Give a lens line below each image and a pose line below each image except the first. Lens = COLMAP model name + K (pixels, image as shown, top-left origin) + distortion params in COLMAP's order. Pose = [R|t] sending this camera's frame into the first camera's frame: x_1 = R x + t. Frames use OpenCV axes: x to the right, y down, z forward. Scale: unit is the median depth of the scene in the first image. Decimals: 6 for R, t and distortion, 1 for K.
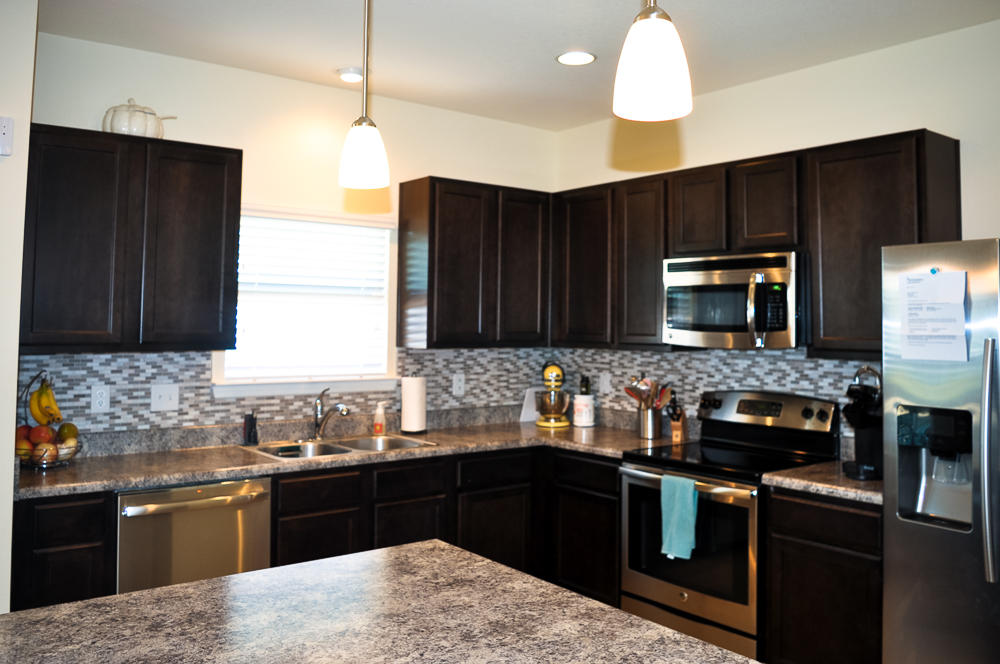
lens RADIAL K [[834.2, 0, 499.9], [0, 834.2, 329.9], [0, 0, 1]] dist [-0.087340, 0.005732]
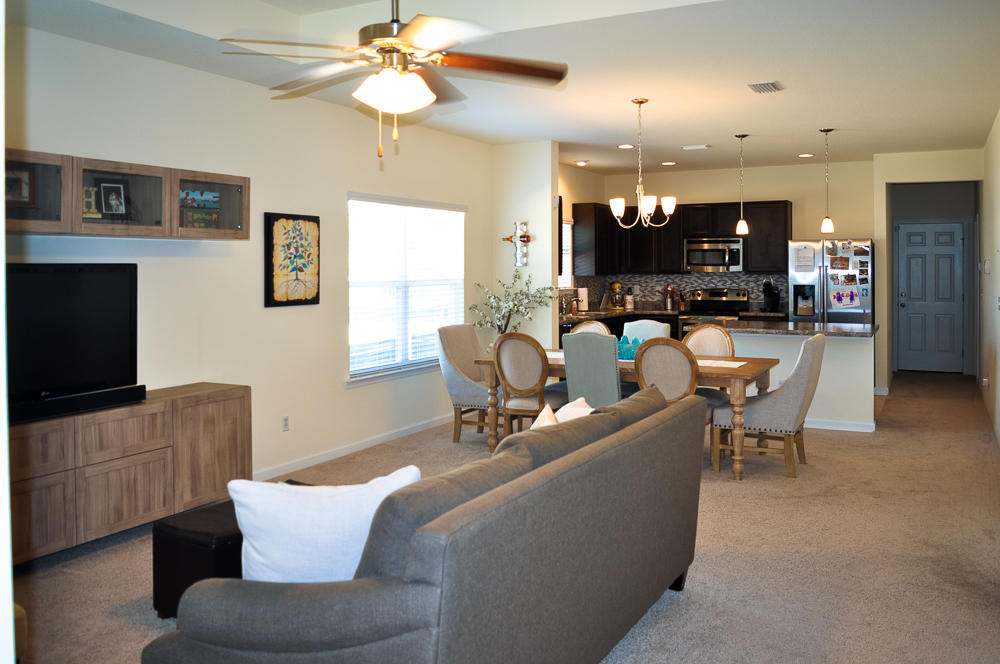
lens RADIAL K [[834.2, 0, 499.6], [0, 834.2, 331.9], [0, 0, 1]] dist [-0.087340, 0.005732]
pose [[0.922133, -0.043828, 0.384382, -1.297367], [0.017302, 0.997240, 0.072200, 0.008375], [-0.386486, -0.059928, 0.920346, -1.141282]]
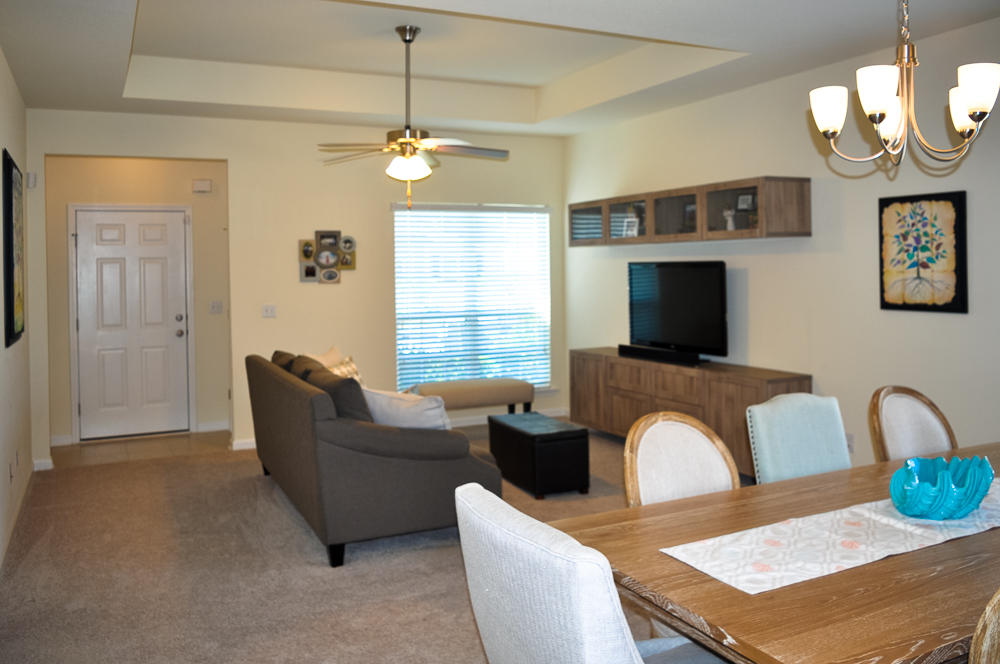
lens RADIAL K [[834.2, 0, 502.2], [0, 834.2, 330.0], [0, 0, 1]] dist [-0.087340, 0.005732]
pose [[-0.222021, 0.064220, -0.972925, 1.918877], [0.003325, 0.997873, 0.065108, 0.016848], [0.975036, 0.011220, -0.221762, 1.444830]]
